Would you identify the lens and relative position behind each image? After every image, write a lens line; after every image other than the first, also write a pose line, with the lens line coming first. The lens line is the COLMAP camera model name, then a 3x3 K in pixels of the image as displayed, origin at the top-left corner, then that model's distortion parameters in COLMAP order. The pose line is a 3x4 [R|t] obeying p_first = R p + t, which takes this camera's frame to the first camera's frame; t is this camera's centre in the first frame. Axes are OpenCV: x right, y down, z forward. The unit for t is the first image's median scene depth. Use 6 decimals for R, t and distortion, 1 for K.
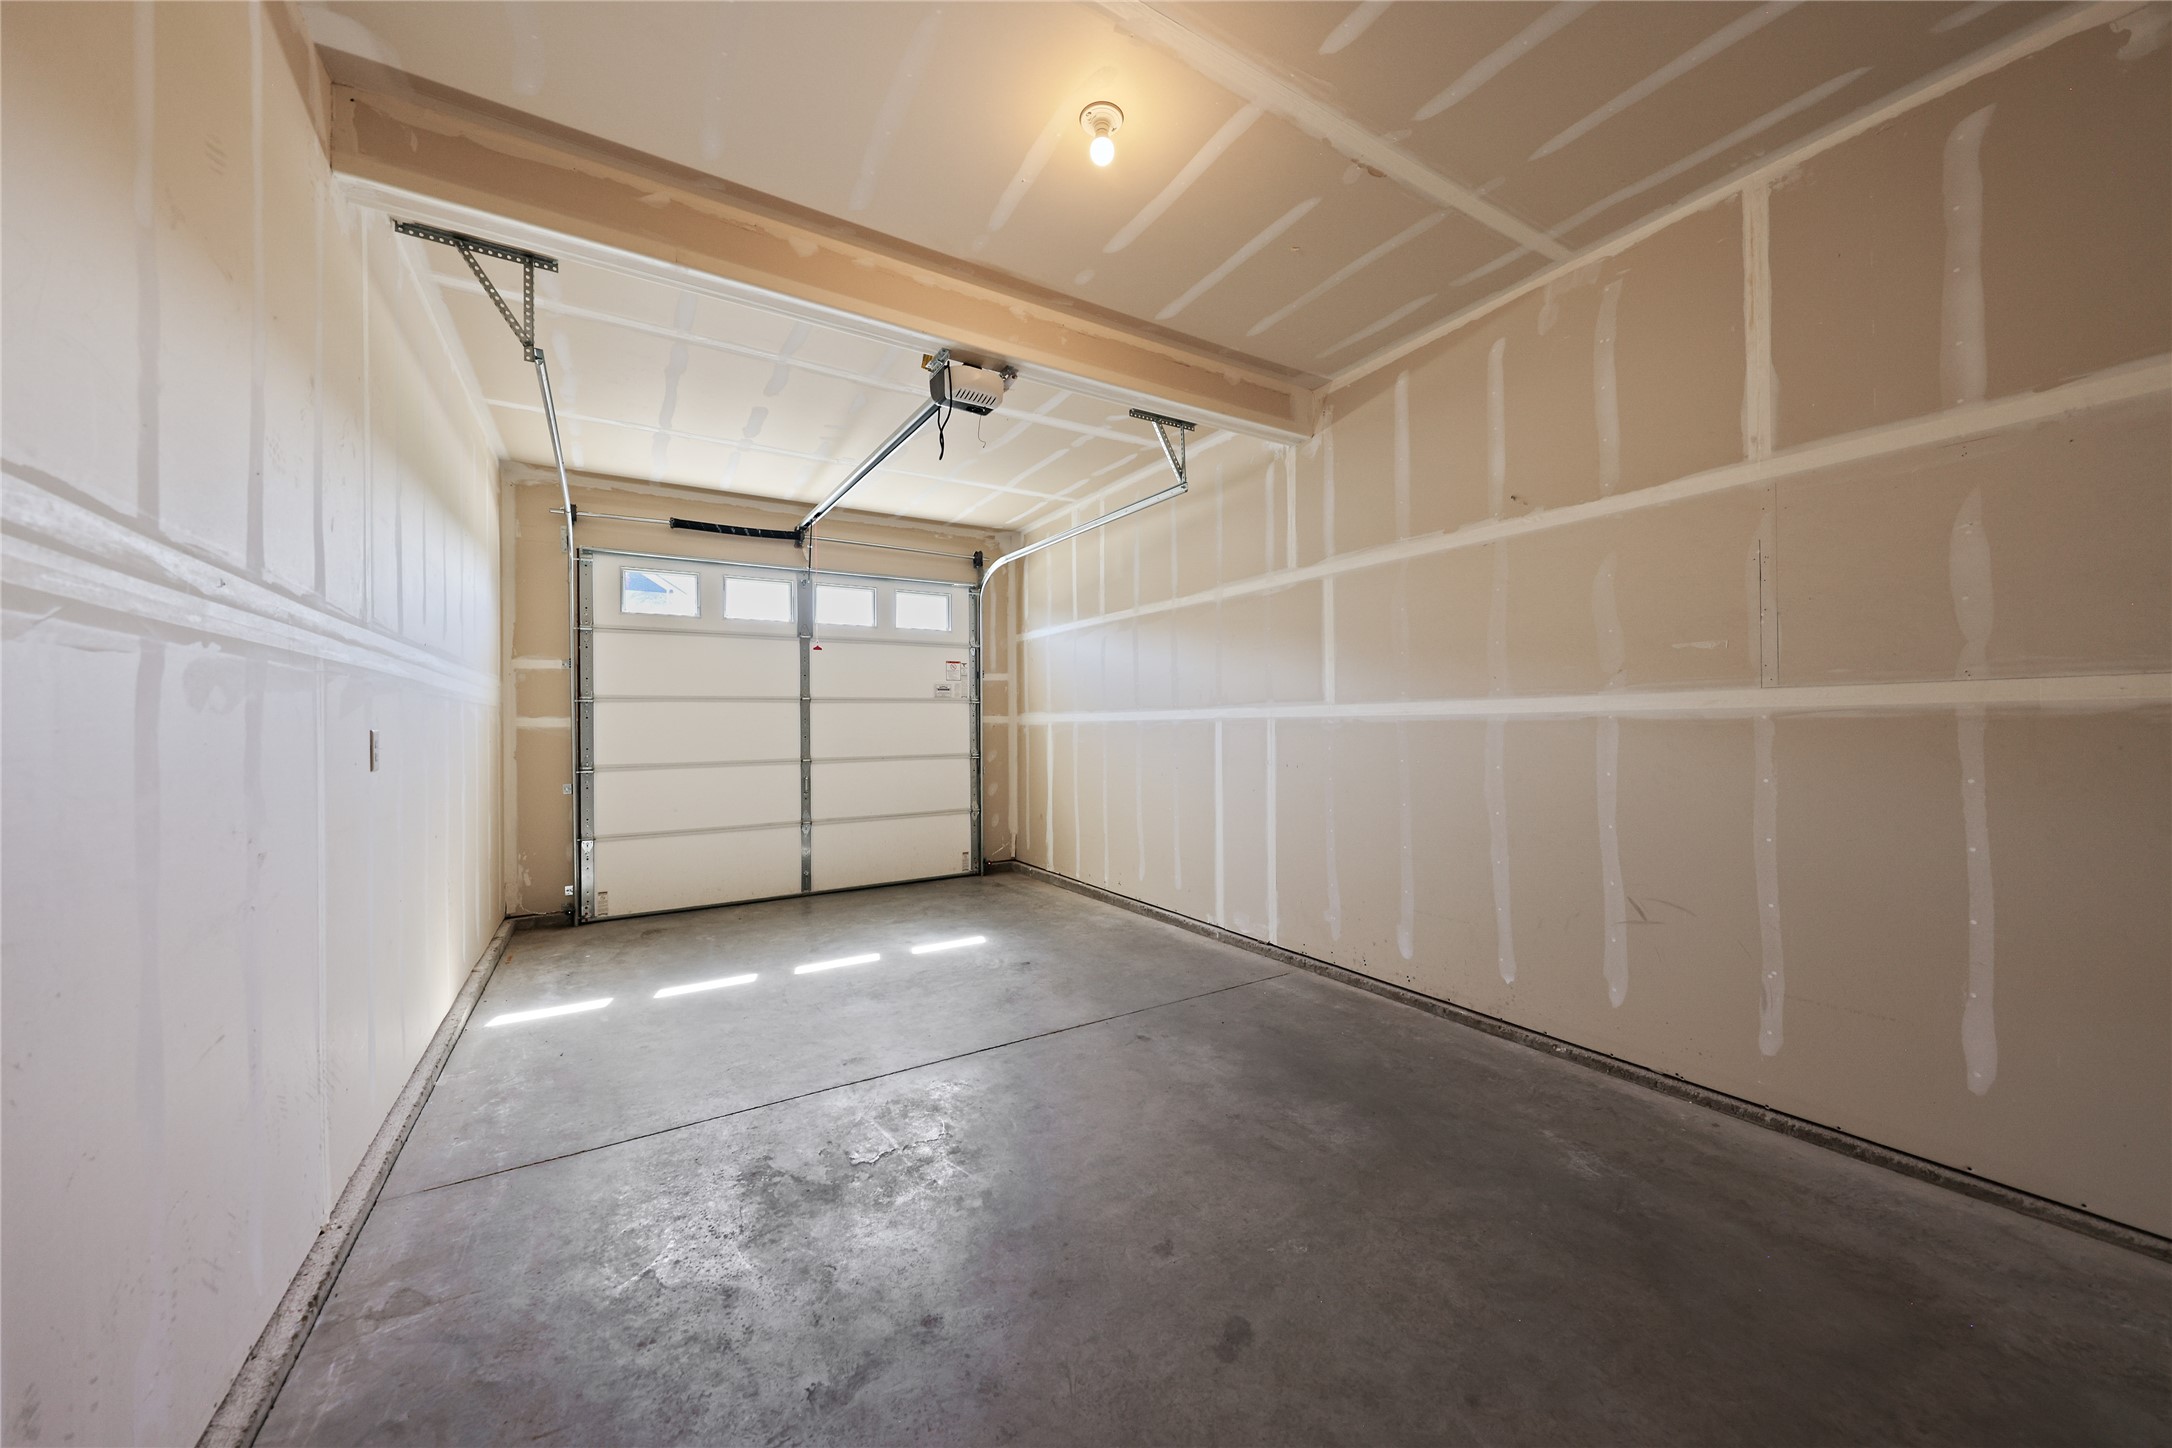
lens RADIAL K [[773.0, 0, 1086.3], [0, 773.0, 724.1], [0, 0, 1]] dist [0.000765, -0.000250]
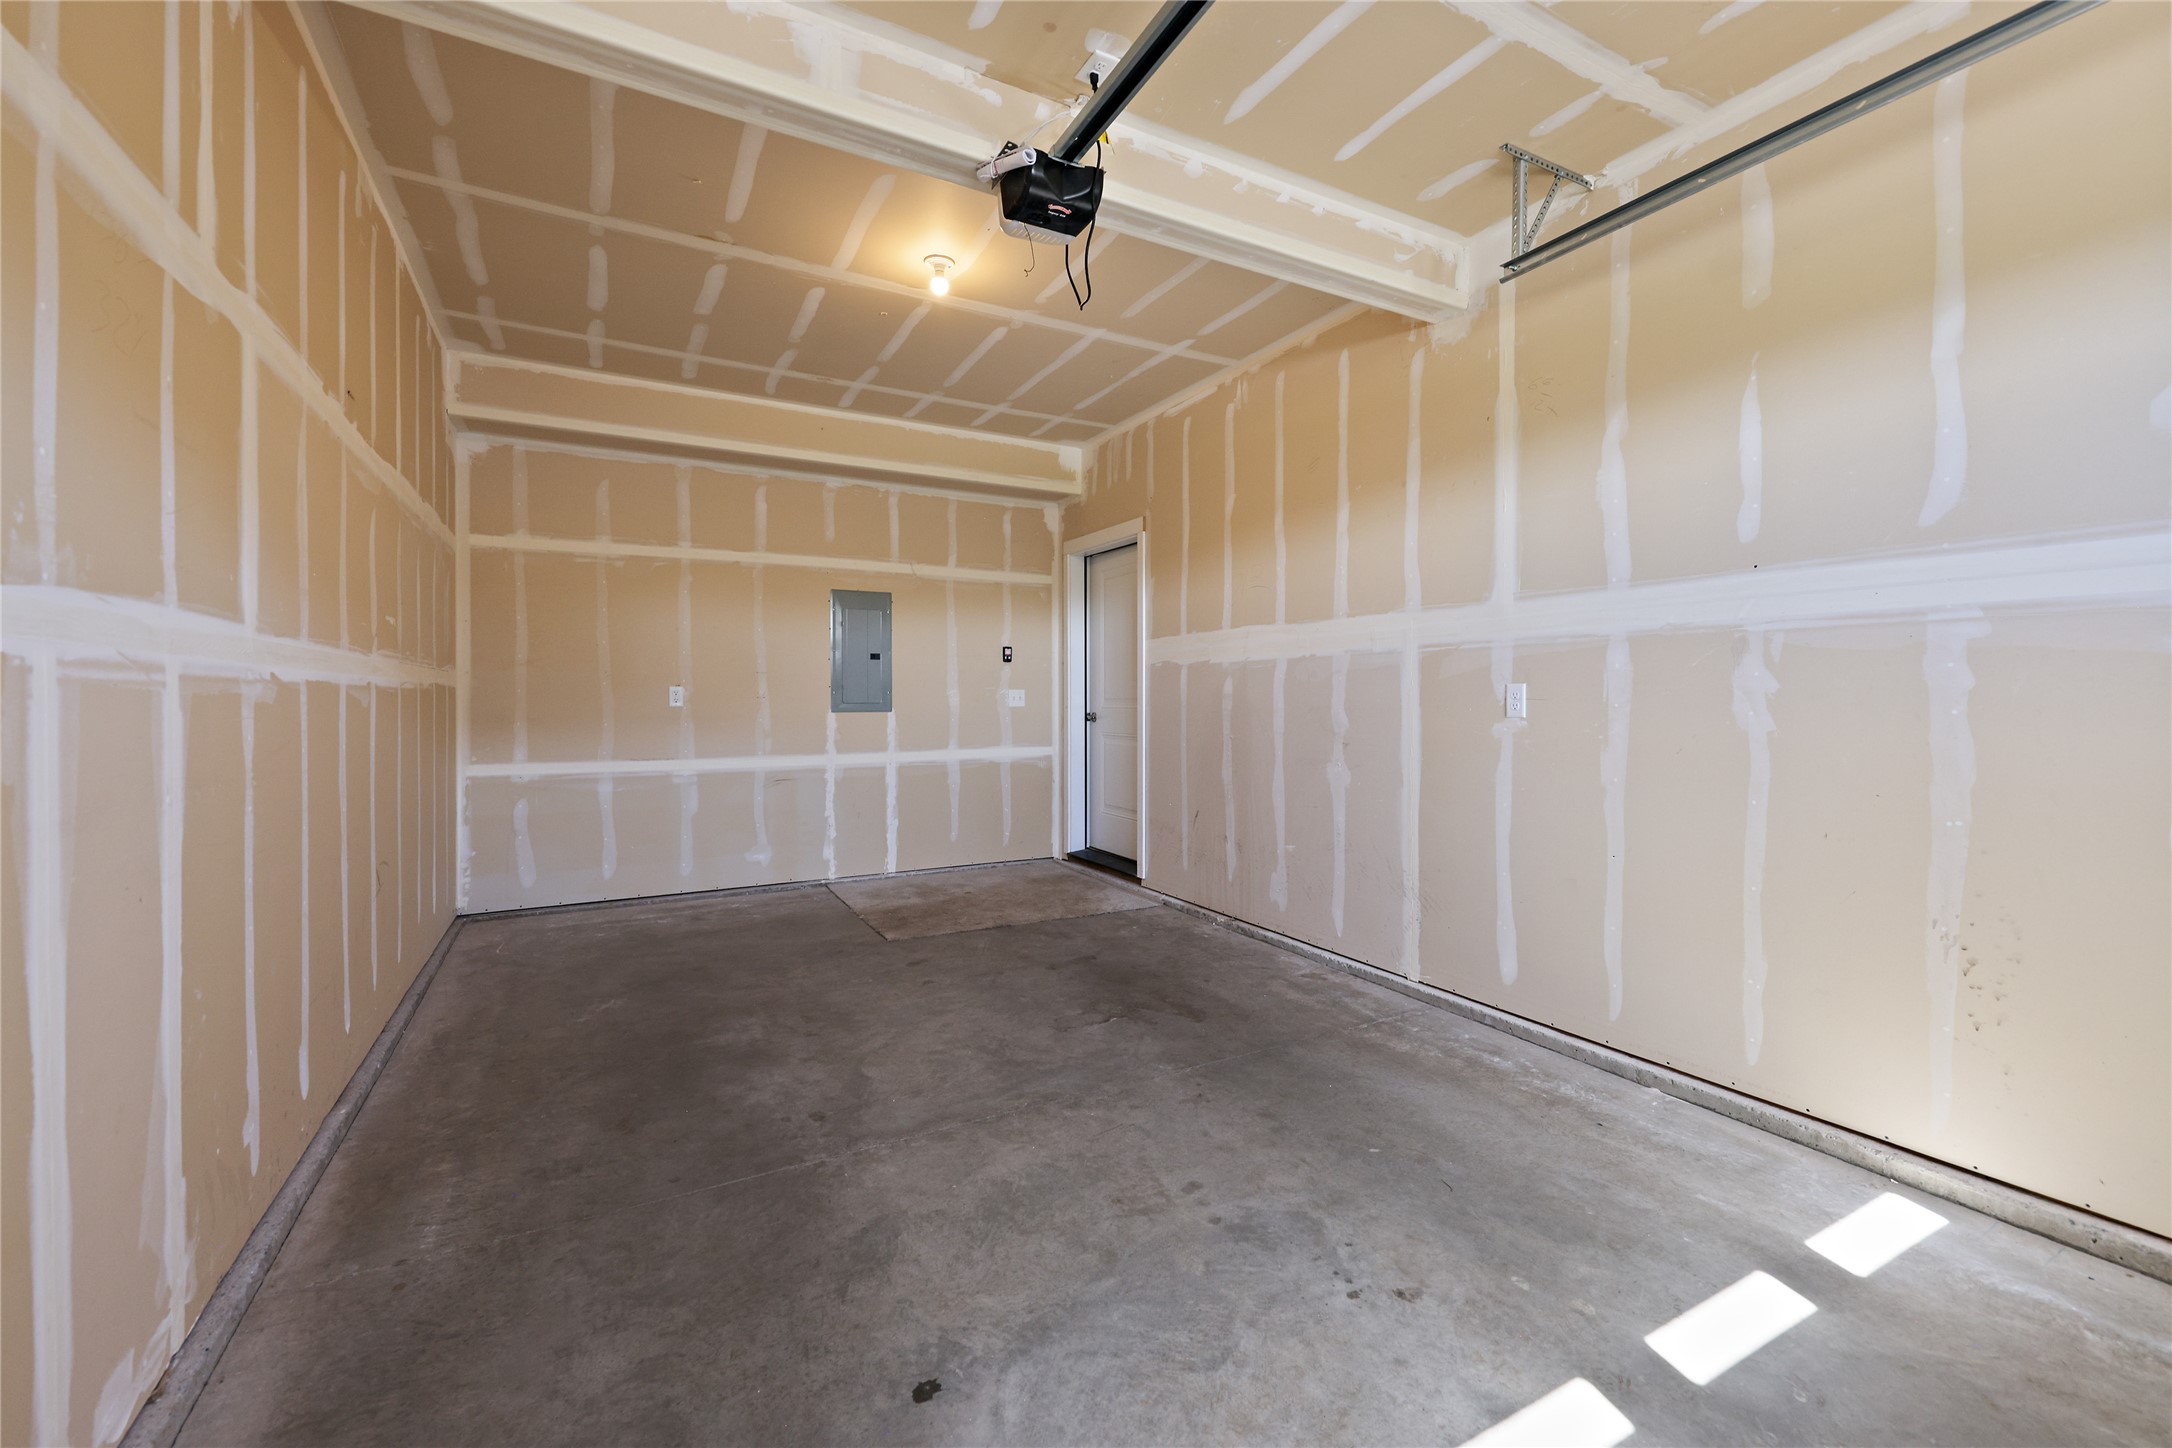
lens RADIAL K [[885.1, 0, 1081.7], [0, 885.1, 697.6], [0, 0, 1]] dist [0.000032, 0.000002]
pose [[-0.998497, 0.009997, 0.053889, -0.242207], [0.009993, 0.999950, -0.000345, 0.012711], [-0.053890, 0.000194, -0.998547, 1.969104]]
